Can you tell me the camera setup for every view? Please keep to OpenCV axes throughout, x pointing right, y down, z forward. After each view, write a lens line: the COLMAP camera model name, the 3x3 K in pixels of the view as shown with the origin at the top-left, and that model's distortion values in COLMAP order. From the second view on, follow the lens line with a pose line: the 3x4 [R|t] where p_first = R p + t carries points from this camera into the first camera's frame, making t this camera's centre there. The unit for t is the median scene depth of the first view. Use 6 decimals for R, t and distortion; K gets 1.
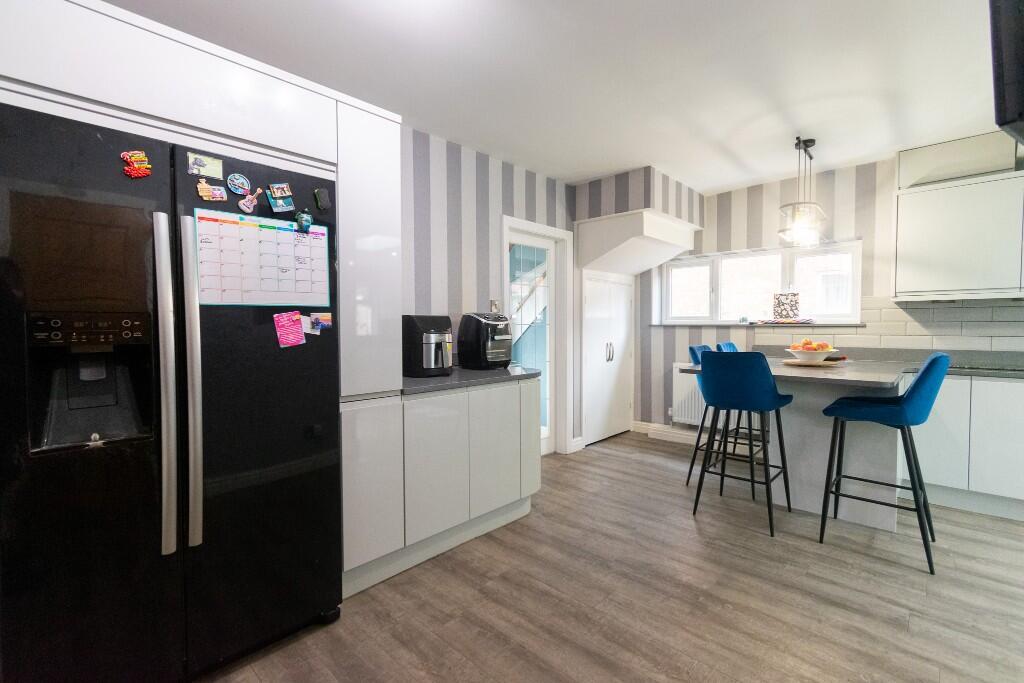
lens RADIAL K [[452.2, 0, 513.7], [0, 452.2, 338.7], [0, 0, 1]] dist [0.004475, -0.001140]
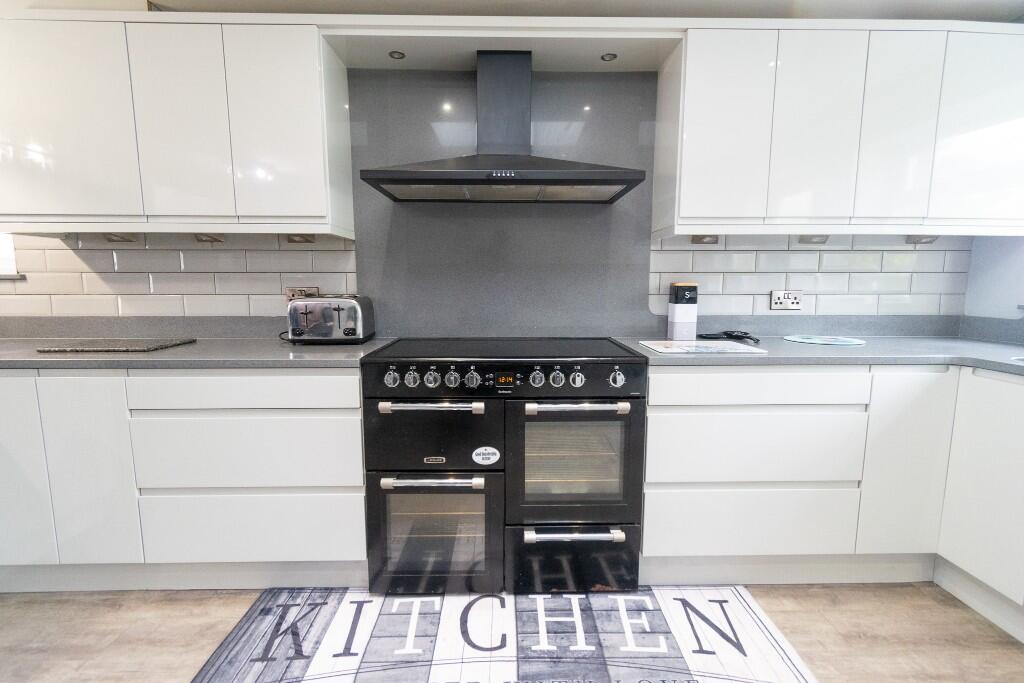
lens RADIAL K [[452.2, 0, 513.7], [0, 452.2, 338.7], [0, 0, 1]] dist [0.004475, -0.001140]
pose [[0.714919, -0.084381, 0.694097, 0.859703], [0.019360, 0.994700, 0.100984, 0.001293], [-0.698939, -0.058758, 0.712764, 0.167848]]
